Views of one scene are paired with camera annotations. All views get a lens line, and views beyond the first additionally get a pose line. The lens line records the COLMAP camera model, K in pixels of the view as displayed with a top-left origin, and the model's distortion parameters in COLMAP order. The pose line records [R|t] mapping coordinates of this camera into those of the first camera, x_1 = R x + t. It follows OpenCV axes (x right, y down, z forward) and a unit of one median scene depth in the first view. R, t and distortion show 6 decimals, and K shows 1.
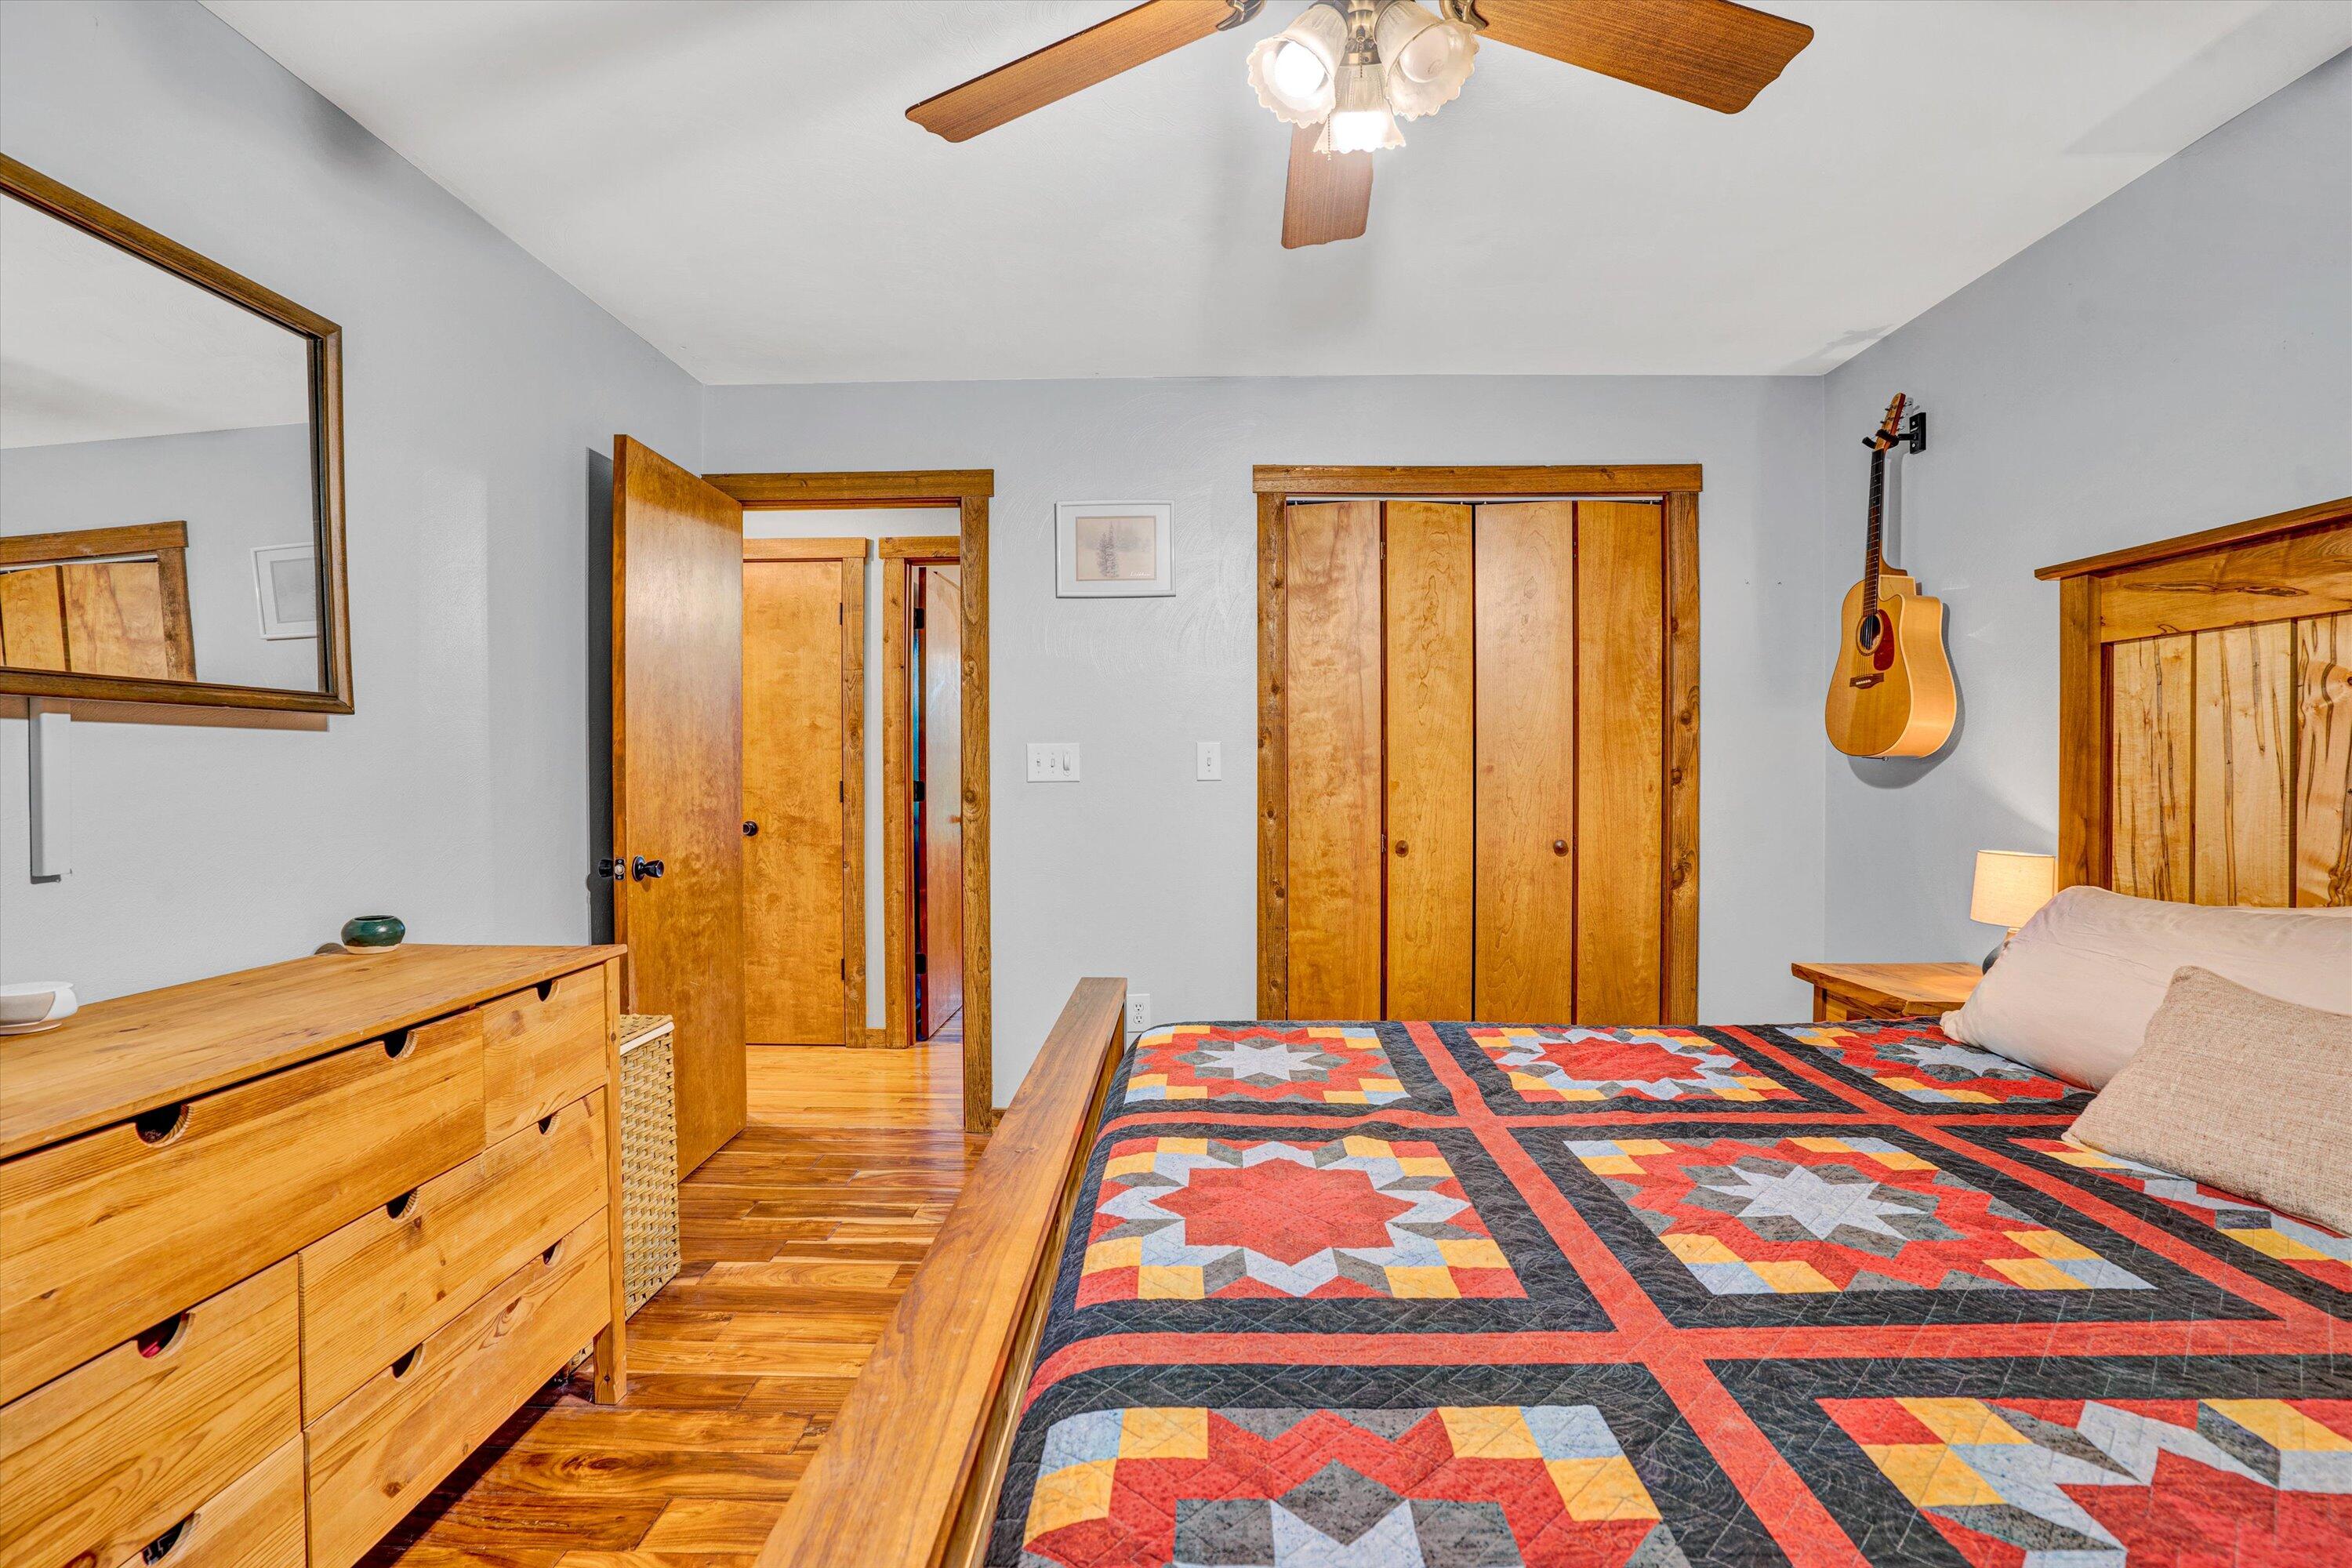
lens RADIAL K [[1108.0, 0, 1185.4], [0, 1108.0, 771.2], [0, 0, 1]] dist [-0.063768, 0.024643]
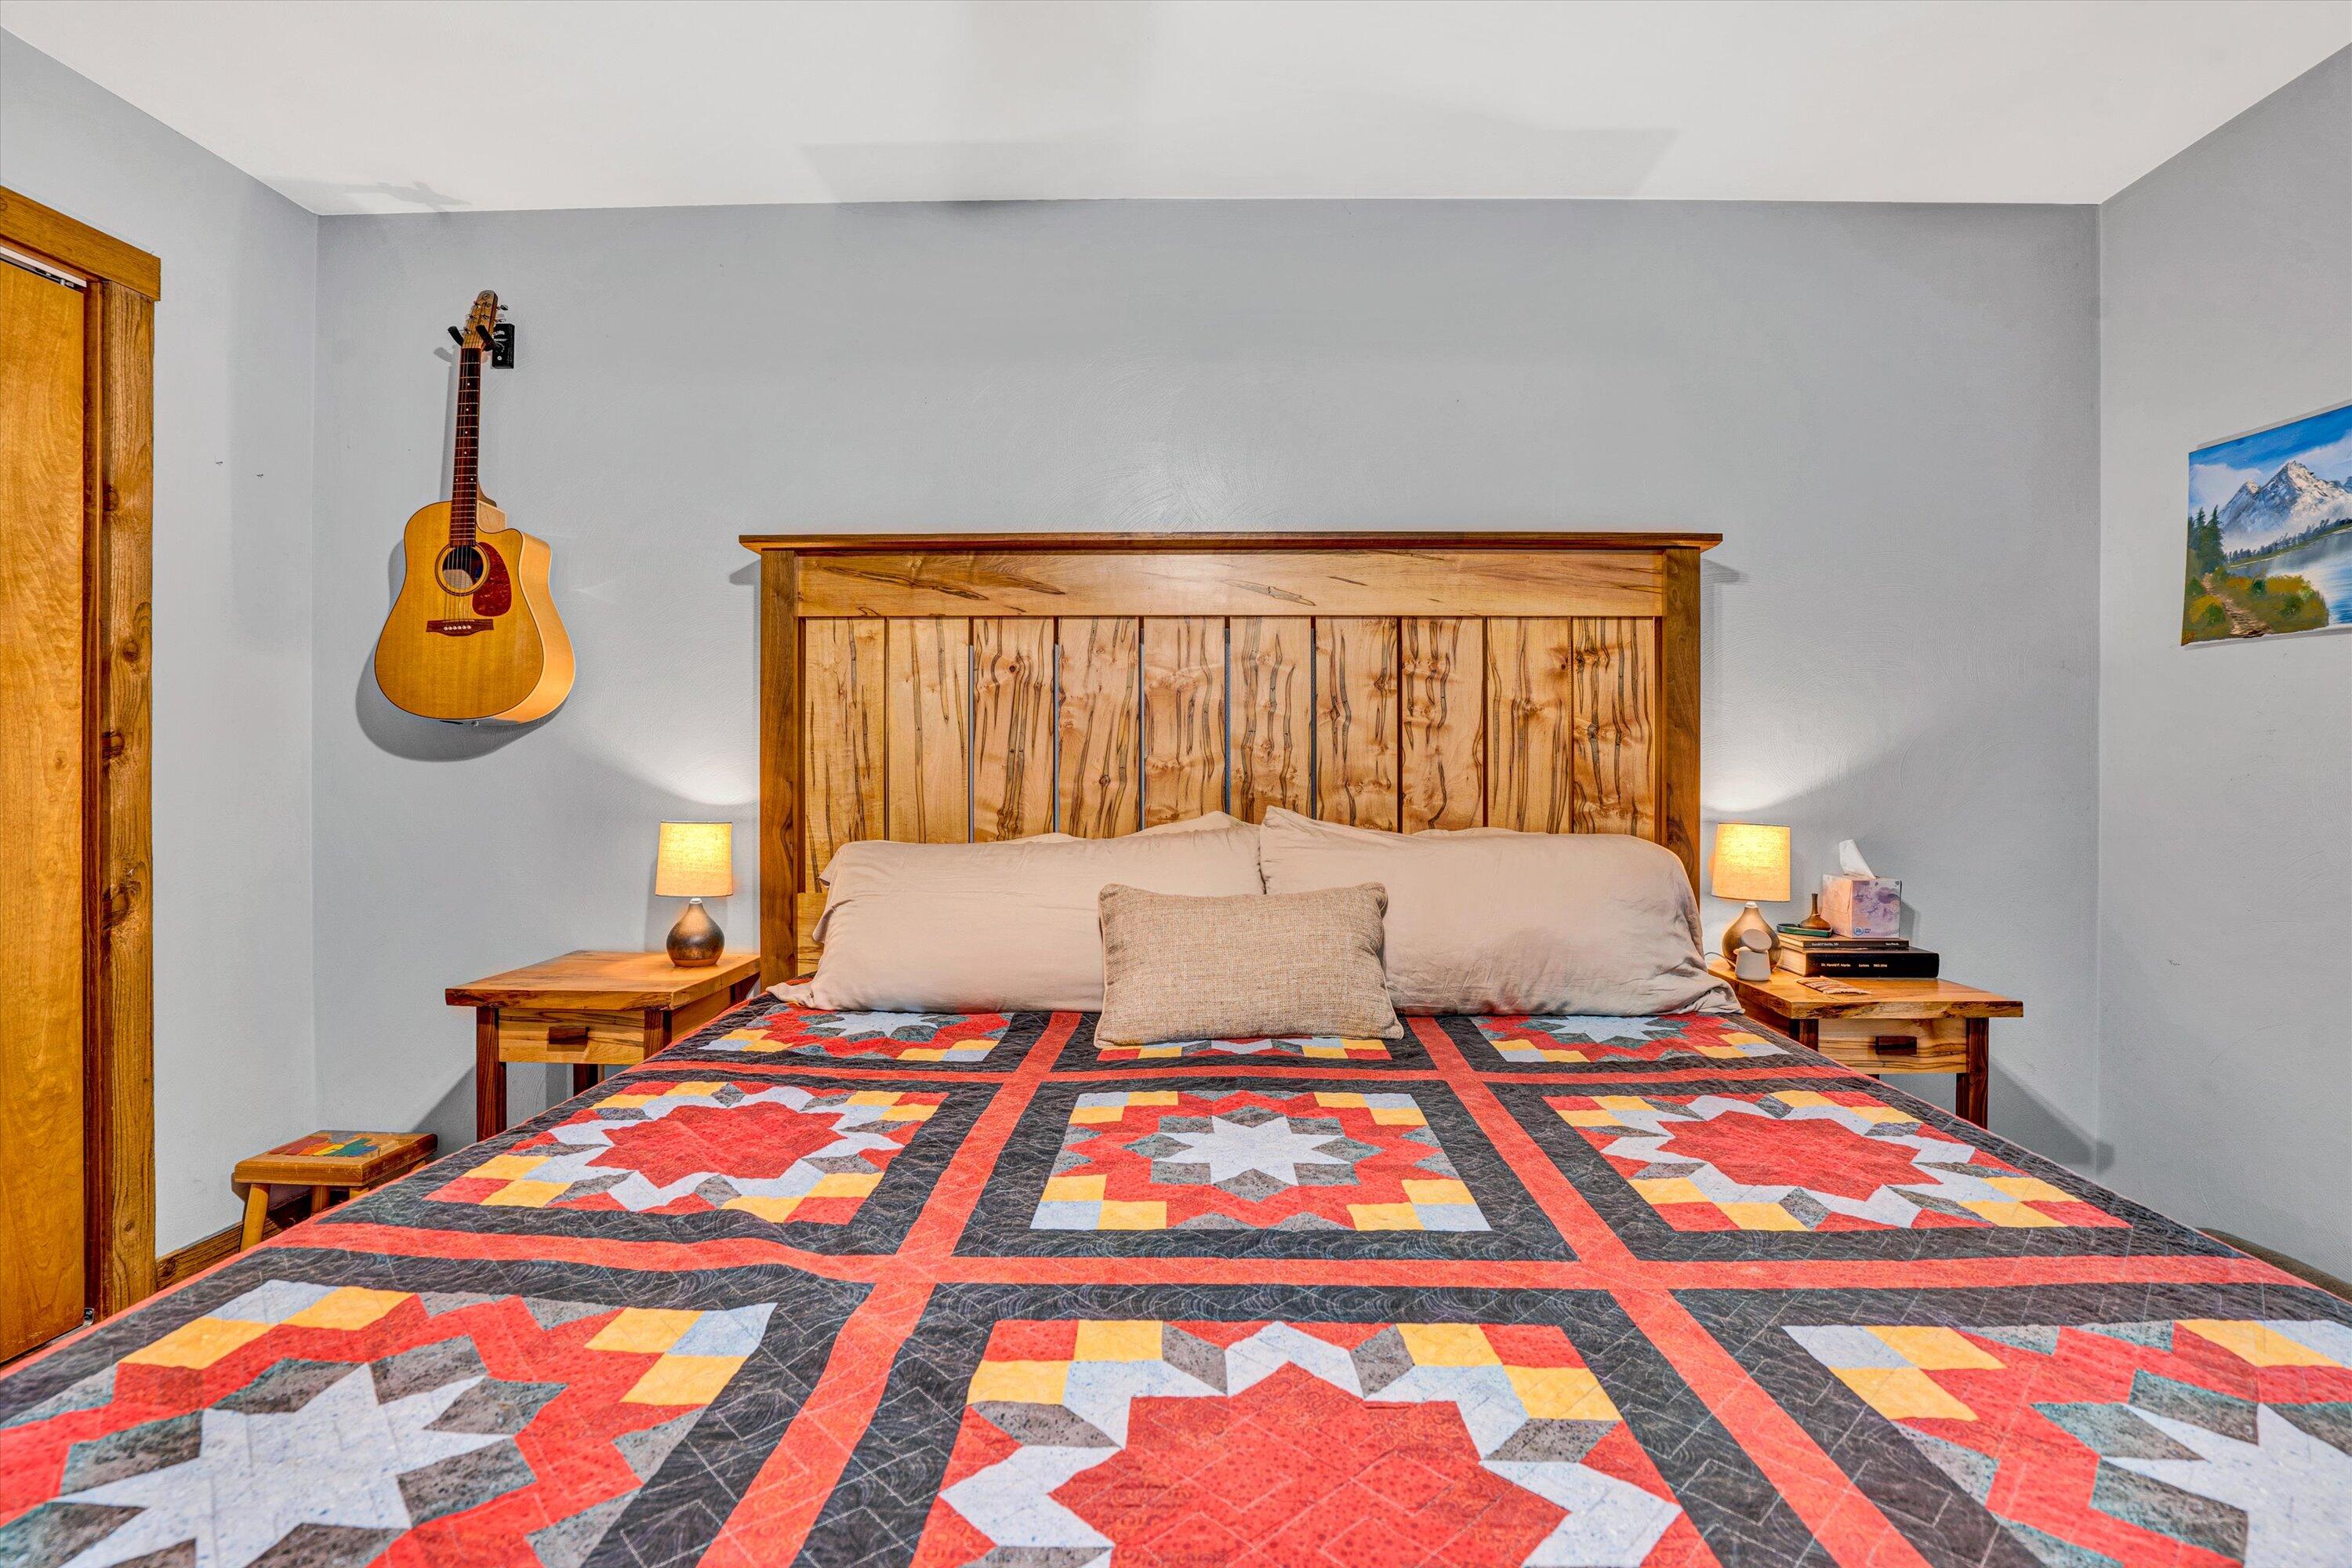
lens RADIAL K [[1108.0, 0, 1185.4], [0, 1108.0, 771.2], [0, 0, 1]] dist [-0.063768, 0.024643]
pose [[0.001844, -0.005309, 0.999984, -0.253928], [0.003444, 0.999980, 0.005302, 0.031625], [-0.999992, 0.003435, 0.001862, 0.652760]]
